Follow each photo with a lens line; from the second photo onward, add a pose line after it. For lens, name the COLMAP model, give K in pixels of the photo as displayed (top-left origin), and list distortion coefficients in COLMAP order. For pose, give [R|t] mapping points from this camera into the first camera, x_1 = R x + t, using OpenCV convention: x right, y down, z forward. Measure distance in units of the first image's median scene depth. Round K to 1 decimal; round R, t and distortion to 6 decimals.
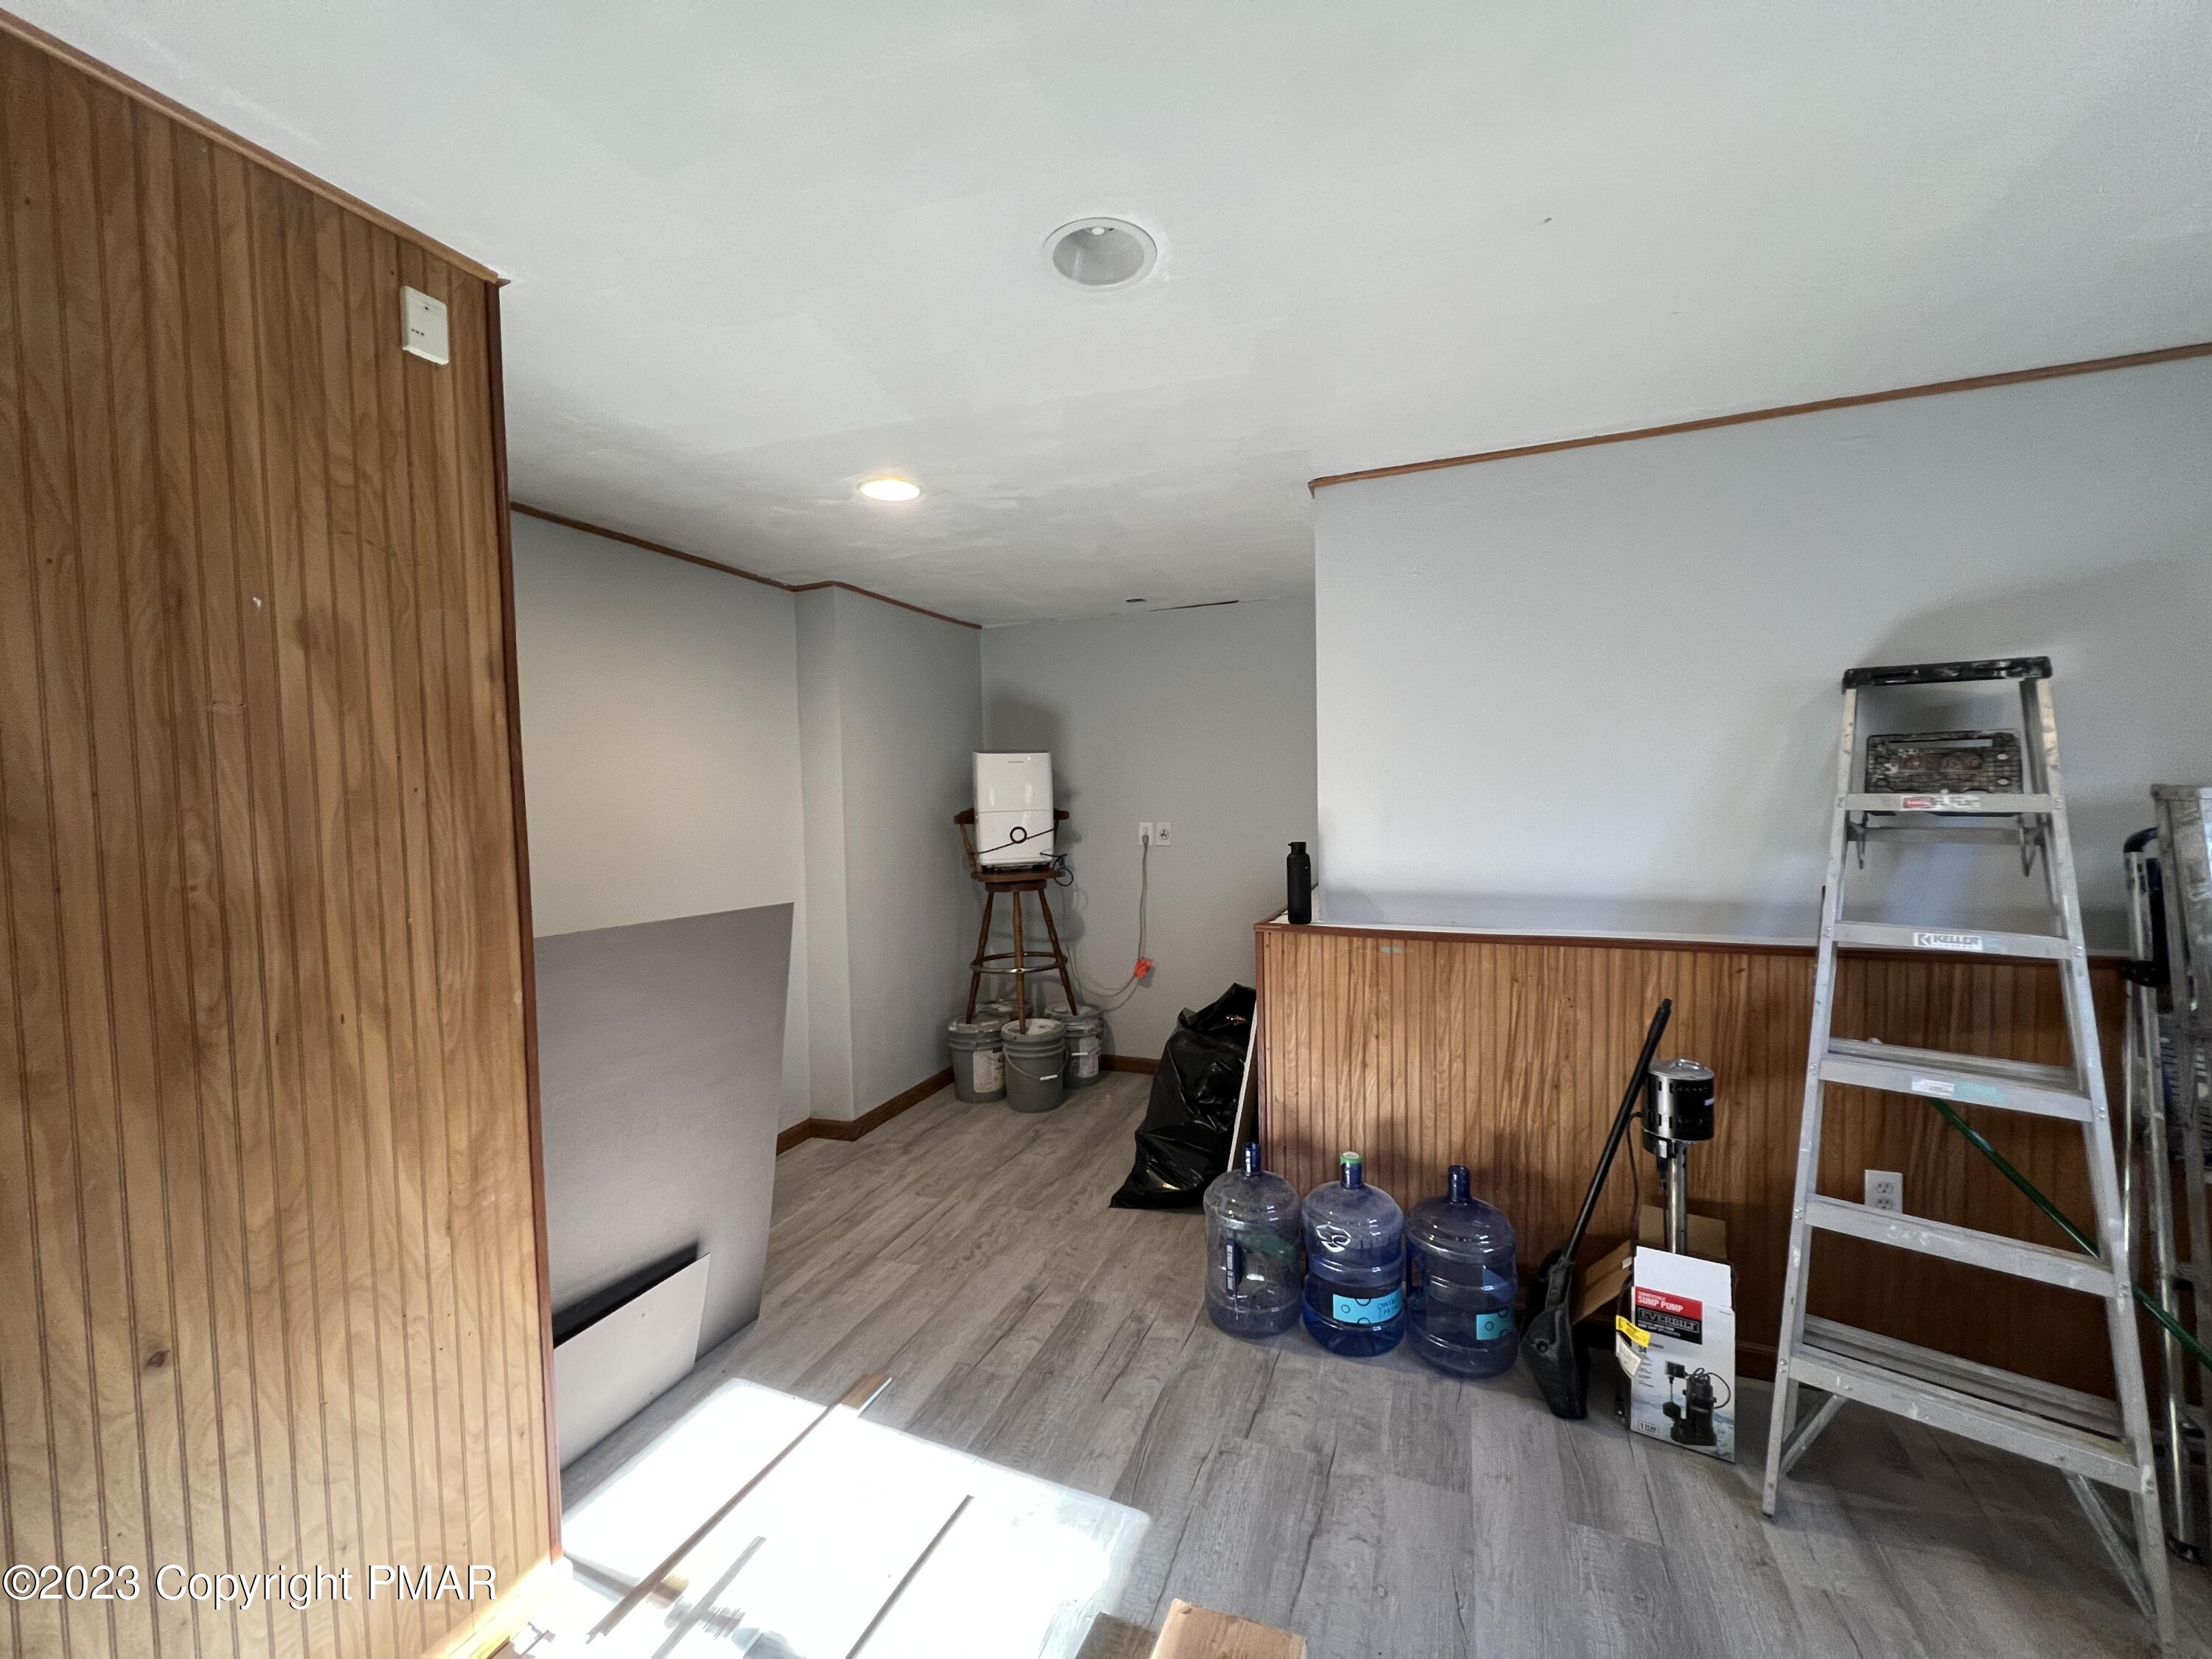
lens RADIAL K [[883.3, 0, 1102.7], [0, 883.3, 824.0], [0, 0, 1]] dist [-0.000468, -0.000312]
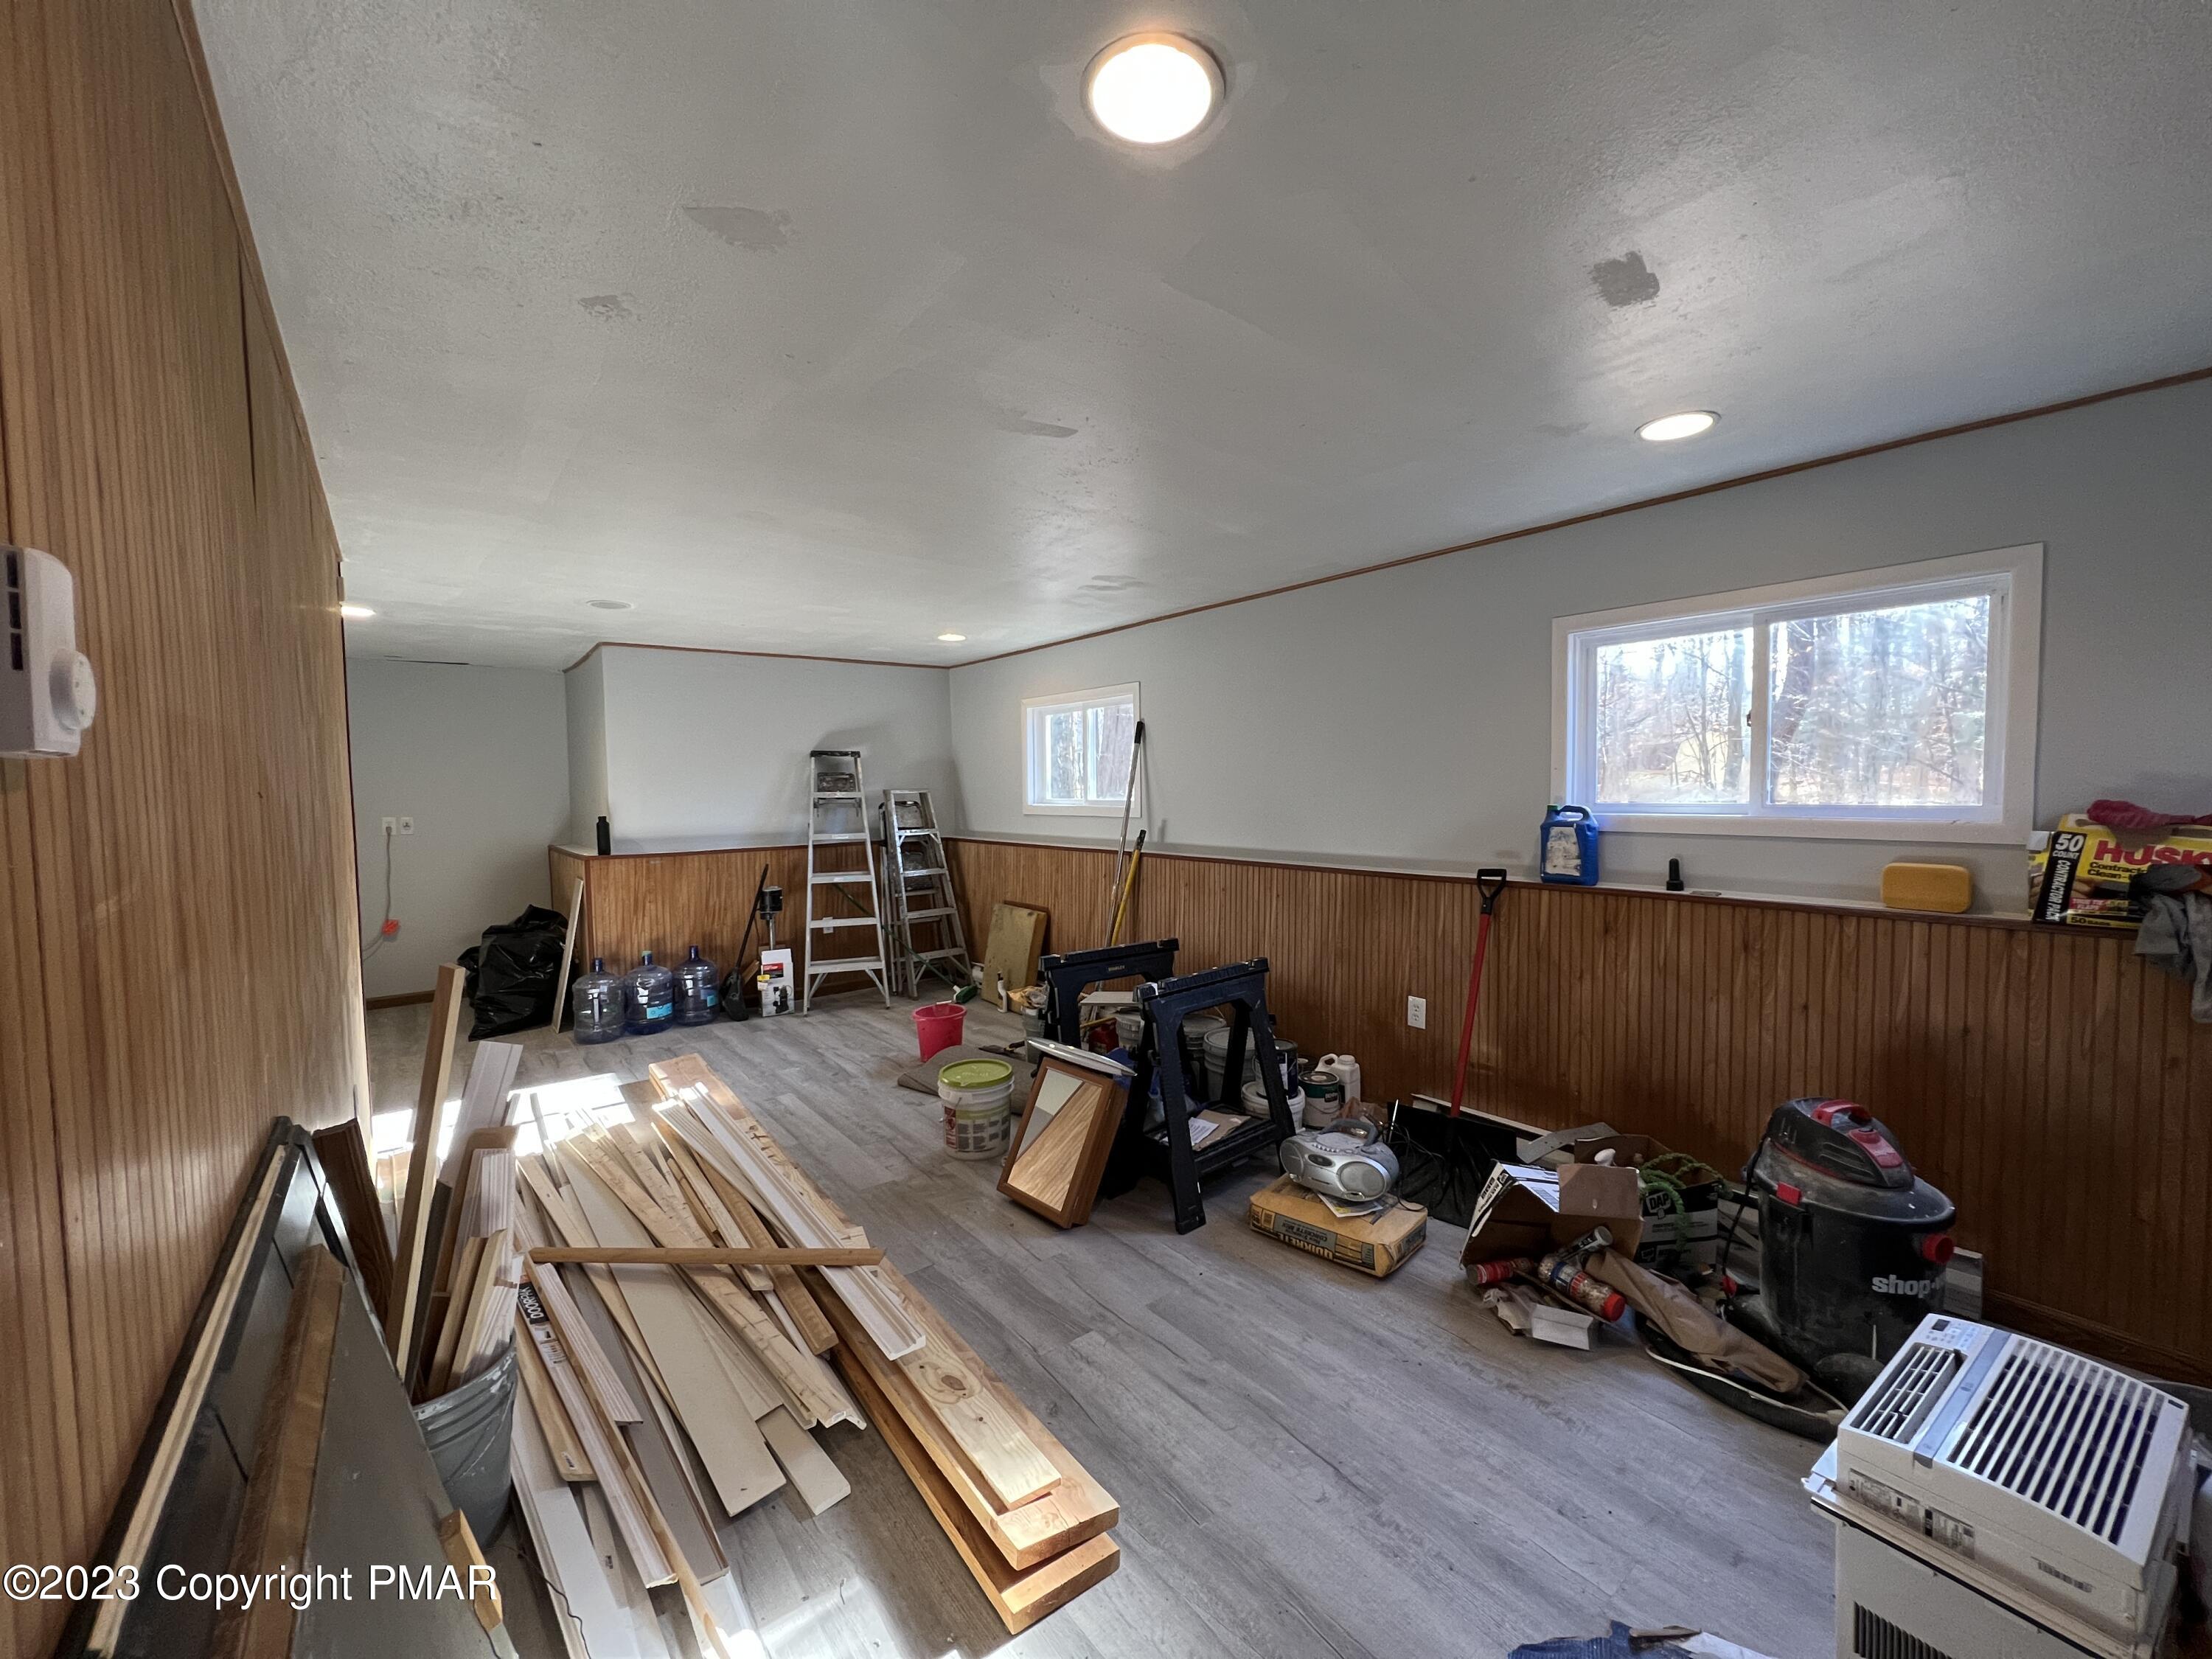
lens RADIAL K [[883.3, 0, 1102.7], [0, 883.3, 824.0], [0, 0, 1]] dist [-0.000468, -0.000312]
pose [[0.499970, -0.029878, 0.865527, -1.291641], [0.038241, 0.999192, 0.012402, 0.075122], [-0.865198, 0.026899, 0.500709, -1.379464]]
